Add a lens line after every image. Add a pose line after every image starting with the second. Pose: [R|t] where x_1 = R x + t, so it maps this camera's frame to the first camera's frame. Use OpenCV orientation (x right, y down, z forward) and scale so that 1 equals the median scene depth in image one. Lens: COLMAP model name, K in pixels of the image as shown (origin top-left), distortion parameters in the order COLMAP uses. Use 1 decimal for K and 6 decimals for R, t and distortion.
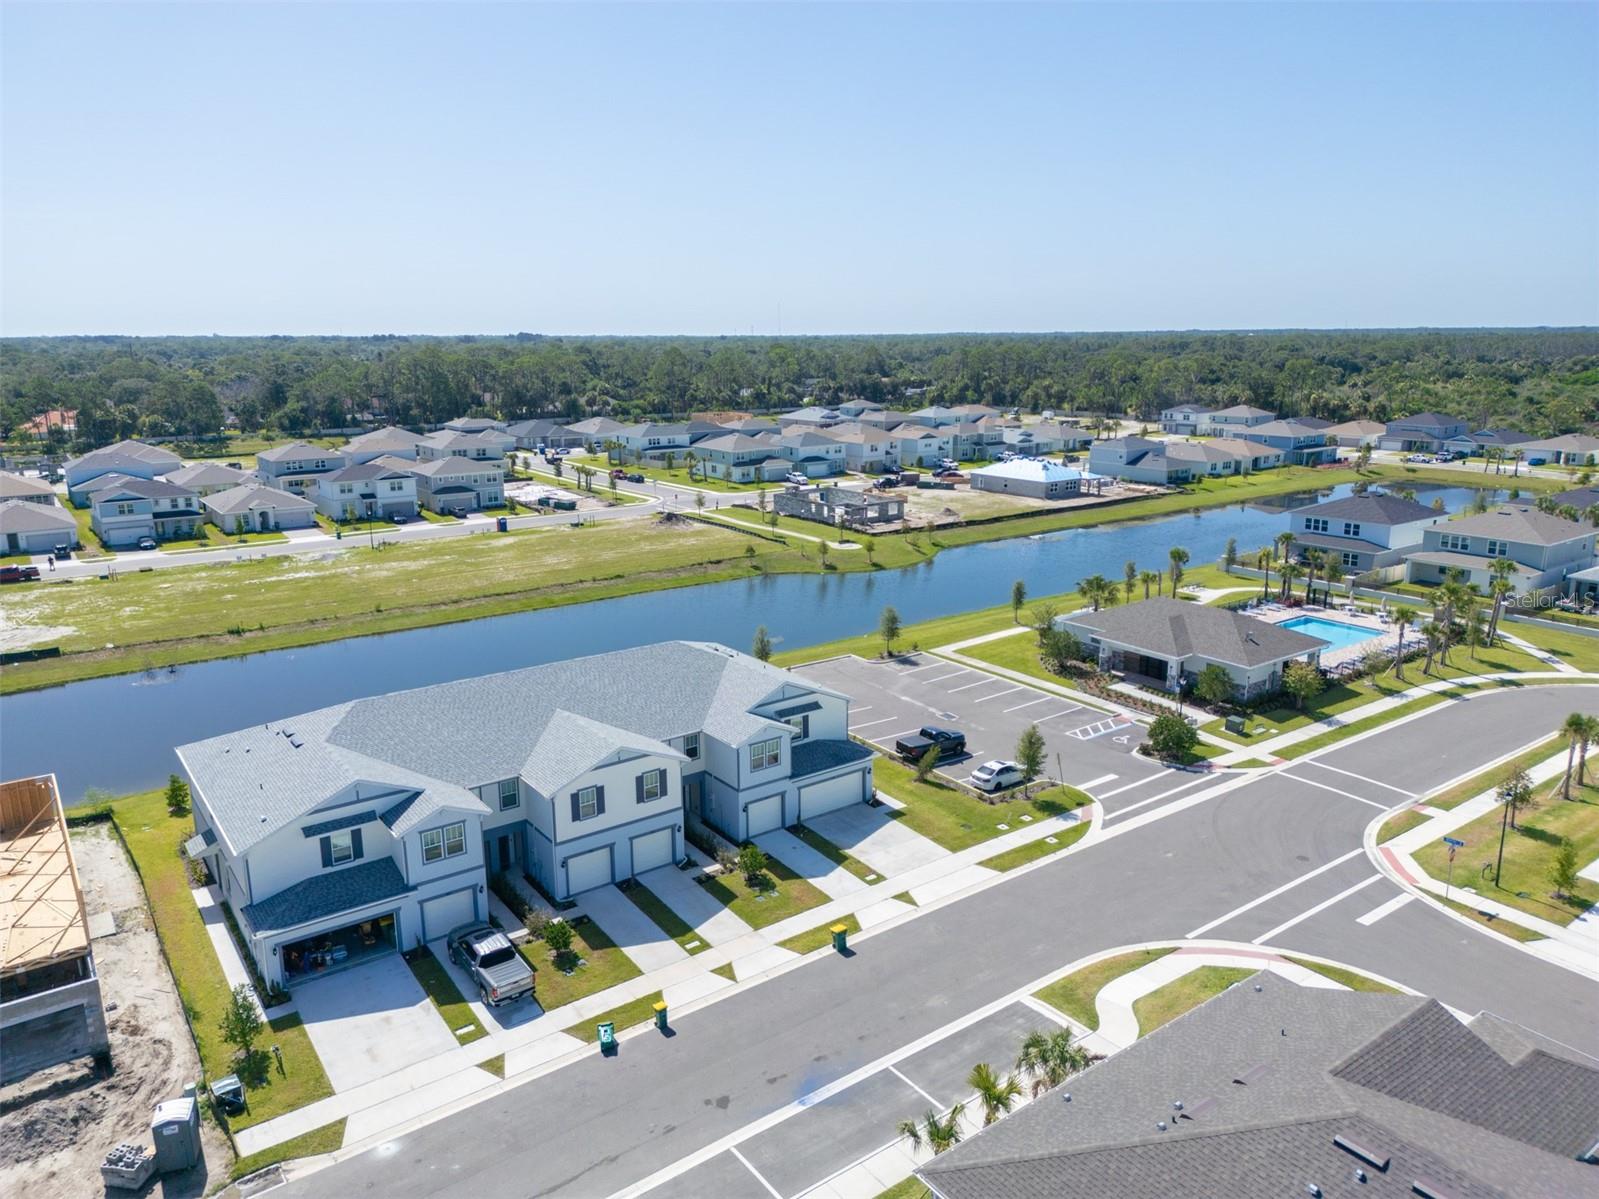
lens RADIAL K [[1122.7, 0, 796.0], [0, 1122.7, 615.9], [0, 0, 1]] dist [0.057520, -0.042401]
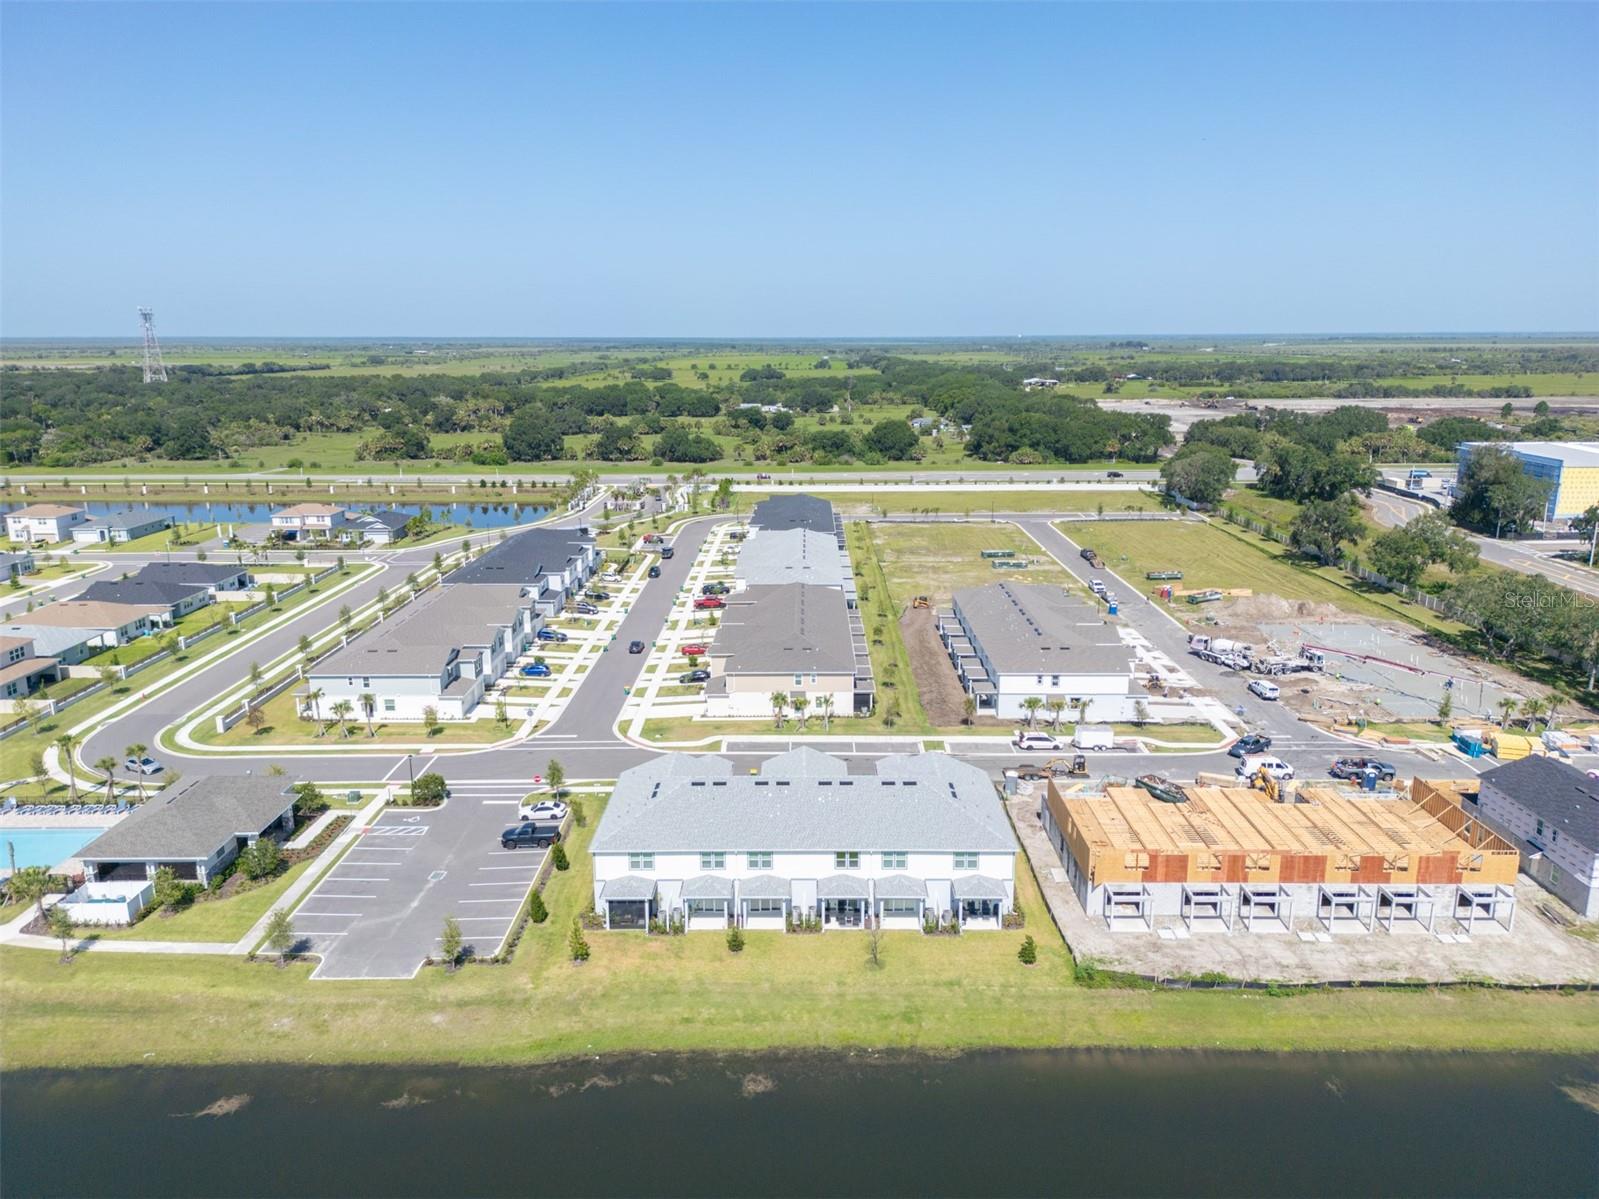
lens RADIAL K [[1122.7, 0, 808.5], [0, 1122.7, 601.4], [0, 0, 1]] dist [0.057520, -0.042401]
pose [[-0.810731, -0.128499, 0.571141, -0.931878], [0.149855, 0.897554, 0.414657, -0.683352], [-0.565913, 0.421764, -0.708419, 1.714166]]
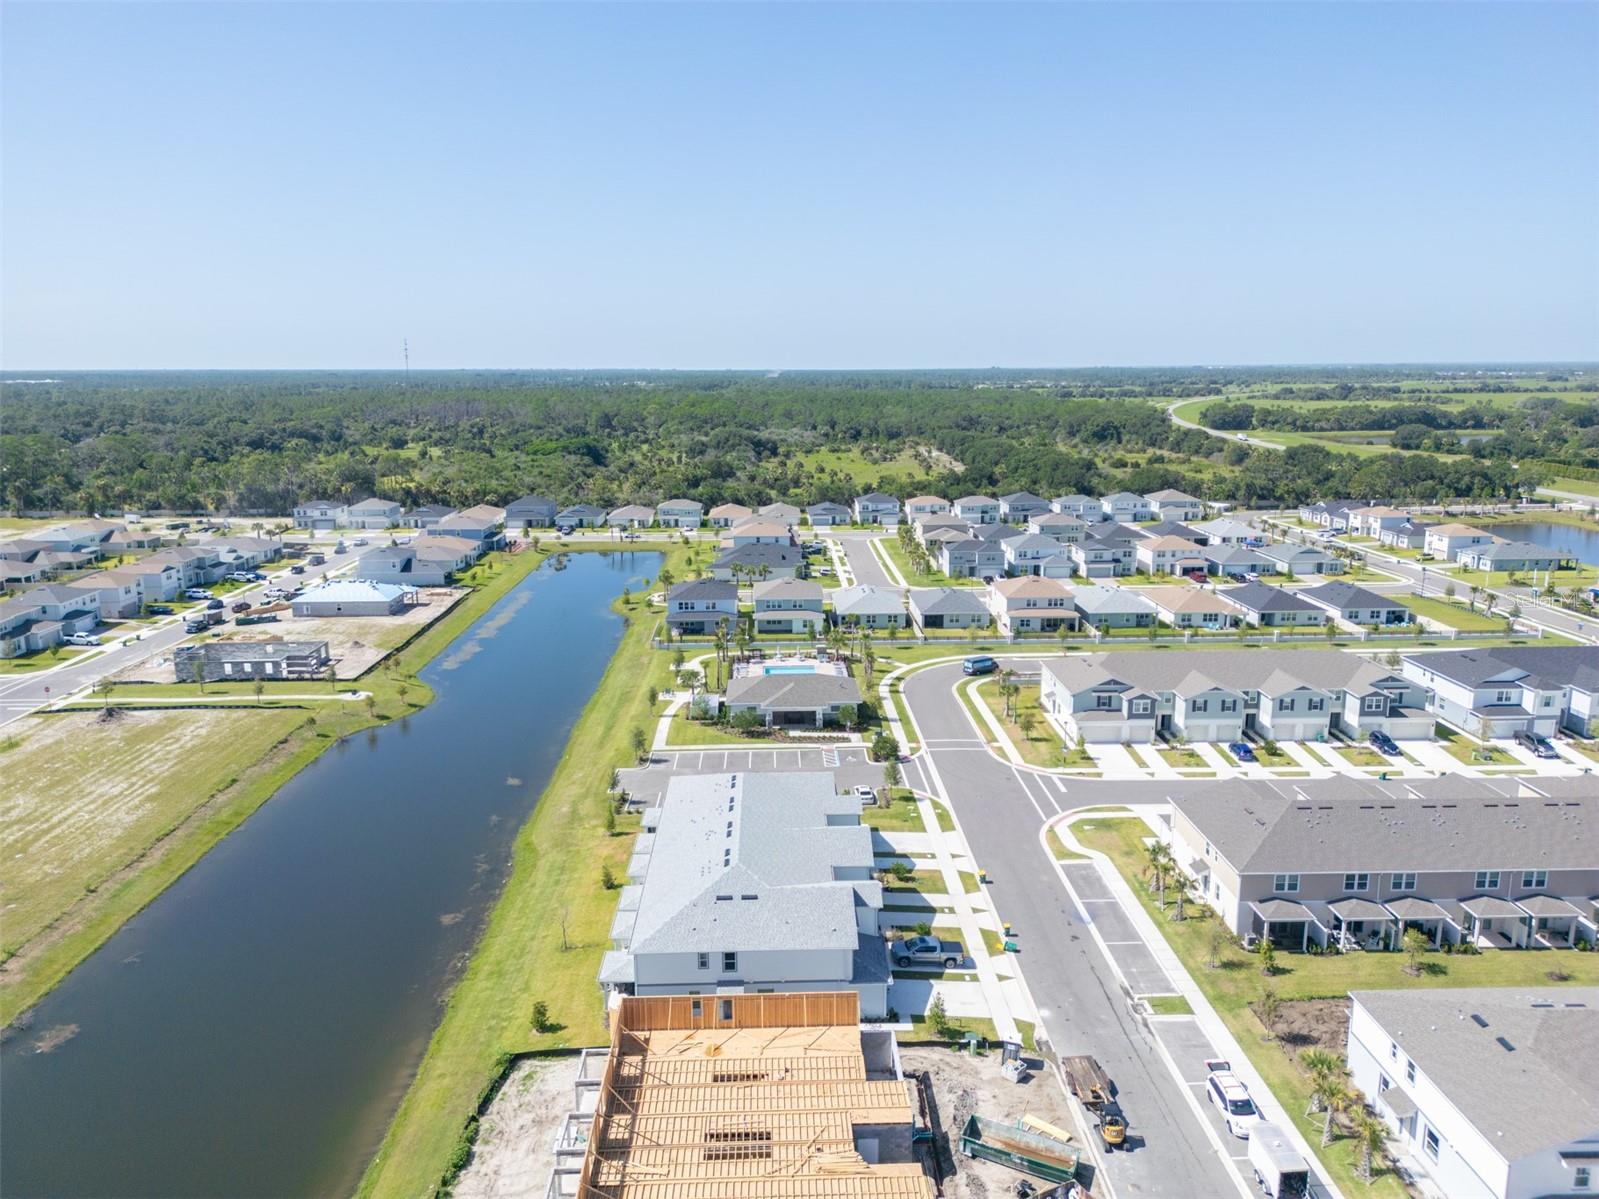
lens RADIAL K [[1122.7, 0, 799.2], [0, 1122.7, 605.7], [0, 0, 1]] dist [0.057520, -0.042401]
pose [[0.567166, -0.171105, 0.805634, -1.173931], [0.204650, 0.976781, 0.063381, -0.261671], [-0.797772, 0.128925, 0.589014, 0.025527]]
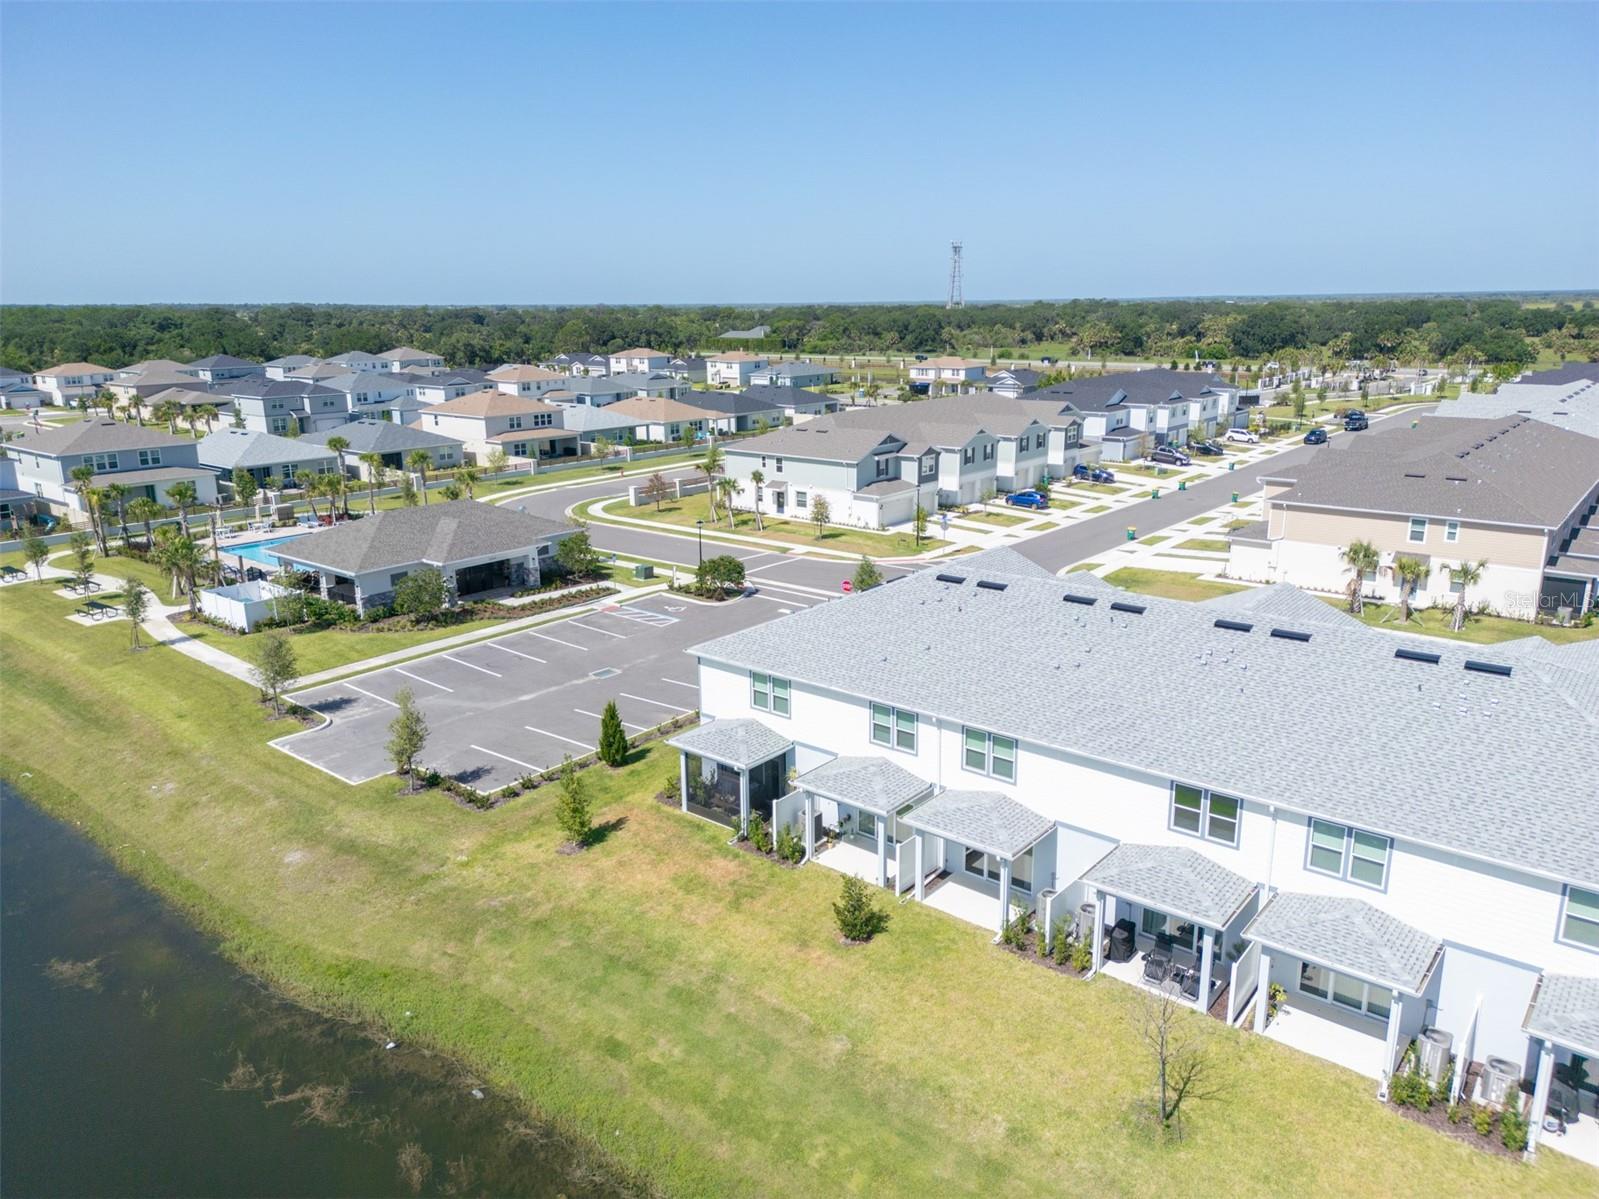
lens RADIAL K [[1122.7, 0, 802.9], [0, 1122.7, 598.9], [0, 0, 1]] dist [0.057520, -0.042401]
pose [[-0.258060, -0.238365, 0.936262, -0.657079], [0.246203, 0.920867, 0.302306, -0.166082], [-0.934232, 0.308523, -0.178952, 1.140338]]
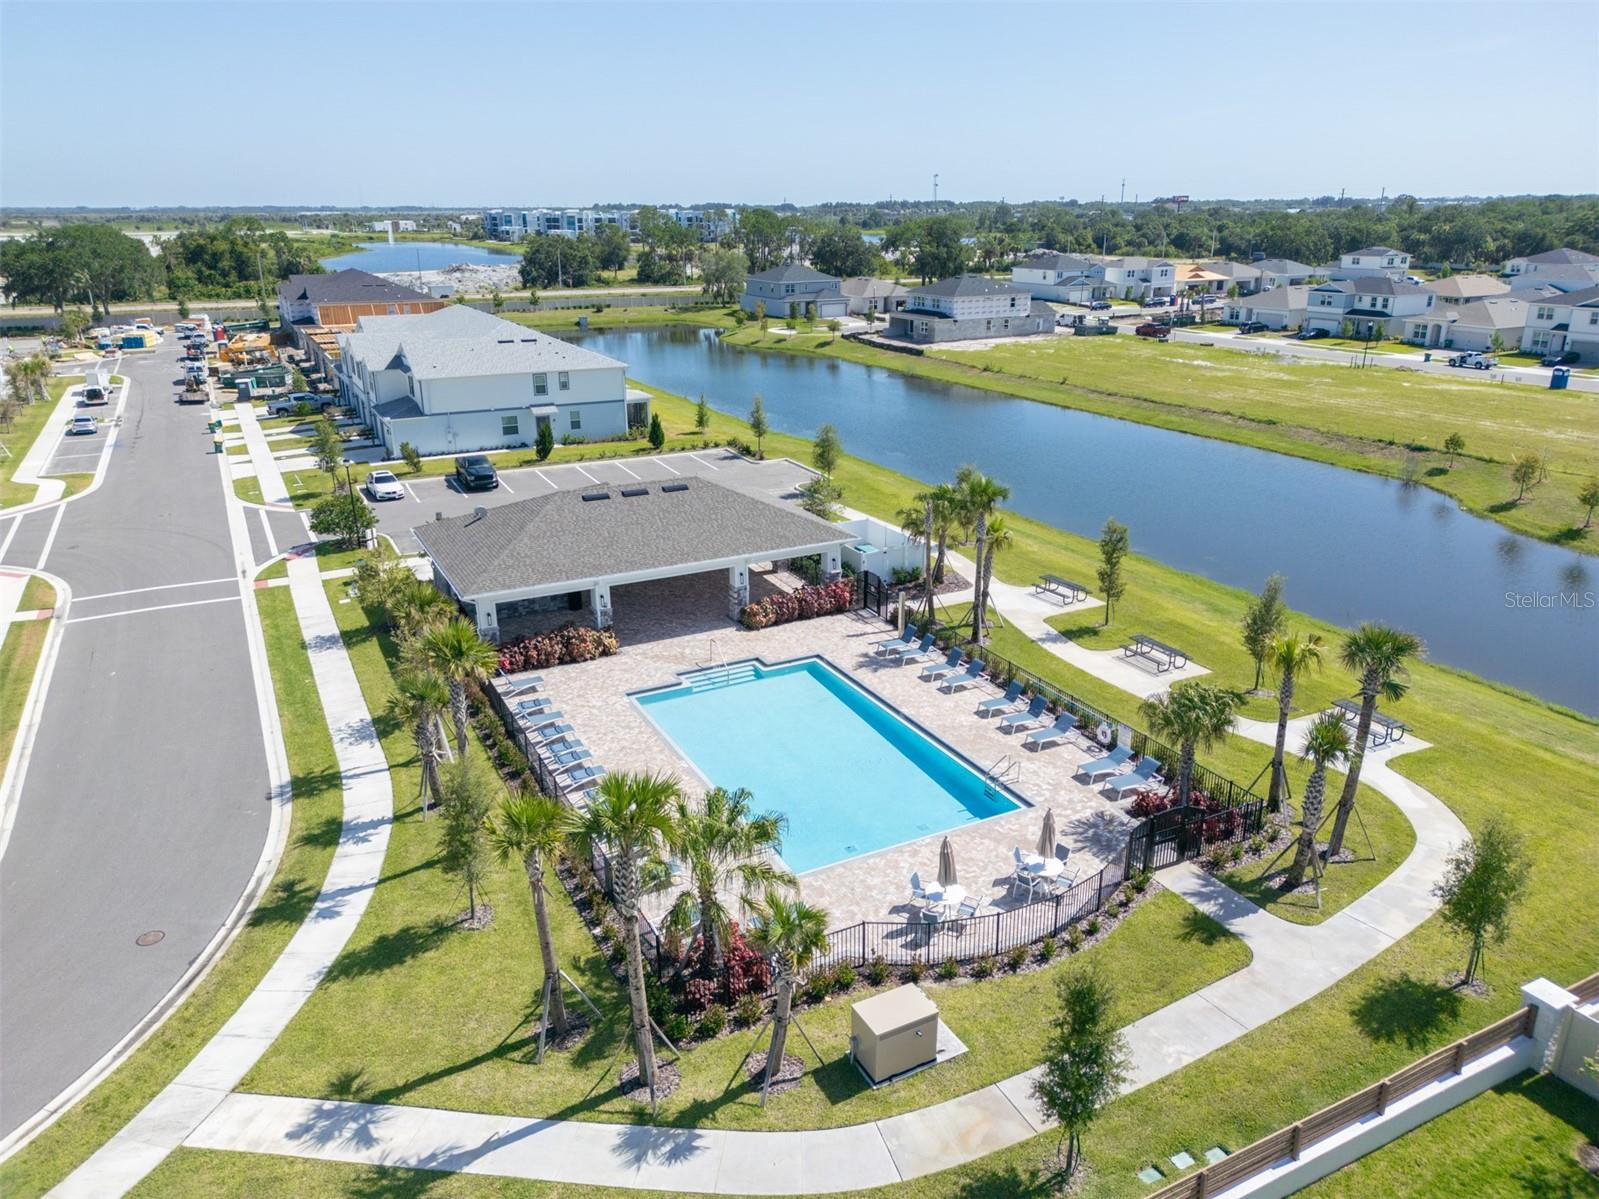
lens RADIAL K [[1122.7, 0, 800.2], [0, 1122.7, 596.4], [0, 0, 1]] dist [0.057520, -0.042401]
pose [[-0.152827, 0.330041, -0.931513, 1.099021], [-0.235394, 0.903299, 0.358664, -0.226695], [0.959809, 0.274086, -0.060359, 1.416732]]
